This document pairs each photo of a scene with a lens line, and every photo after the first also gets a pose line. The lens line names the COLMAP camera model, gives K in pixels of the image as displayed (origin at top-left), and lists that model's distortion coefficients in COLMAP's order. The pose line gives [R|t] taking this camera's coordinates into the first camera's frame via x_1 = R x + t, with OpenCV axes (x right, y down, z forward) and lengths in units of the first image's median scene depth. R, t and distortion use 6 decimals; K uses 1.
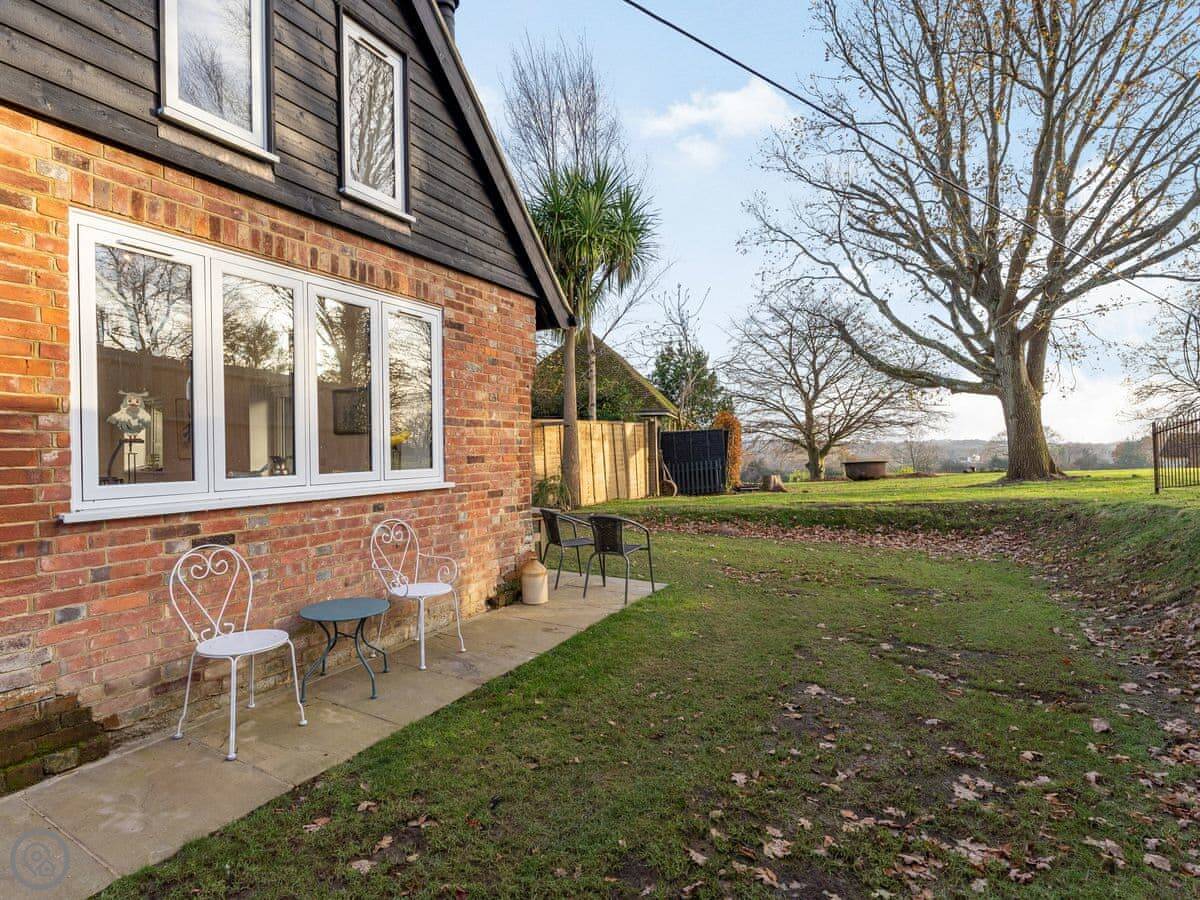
lens RADIAL K [[561.9, 0, 600.0], [0, 561.9, 450.0], [0, 0, 1]] dist [-0.001259, 0.000276]
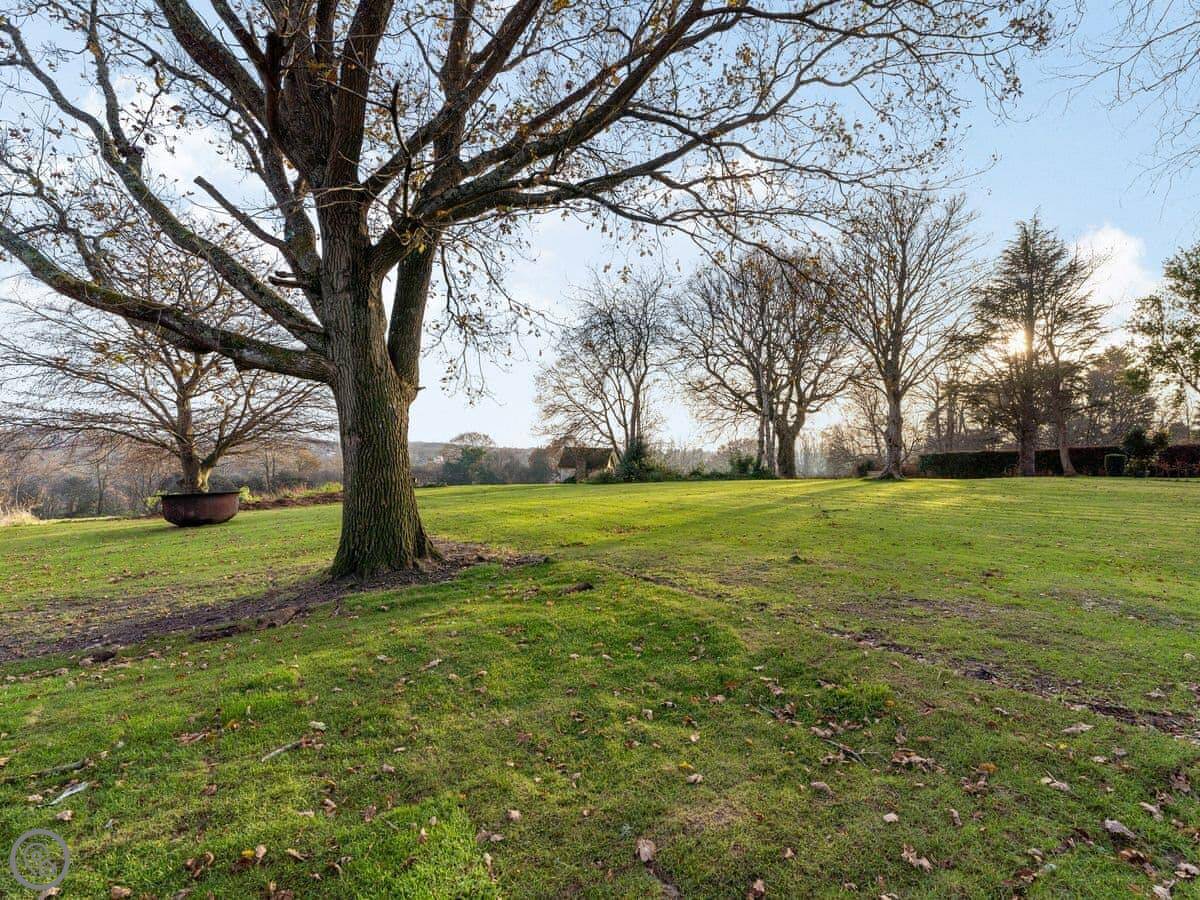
lens RADIAL K [[604.5, 0, 607.0], [0, 604.5, 419.4], [0, 0, 1]] dist [-0.002657, -0.000436]
pose [[0.645684, 0.060815, 0.761179, 0.270926], [-0.019711, 0.997819, -0.063001, -0.023422], [-0.763350, 0.025675, 0.645475, 0.289431]]
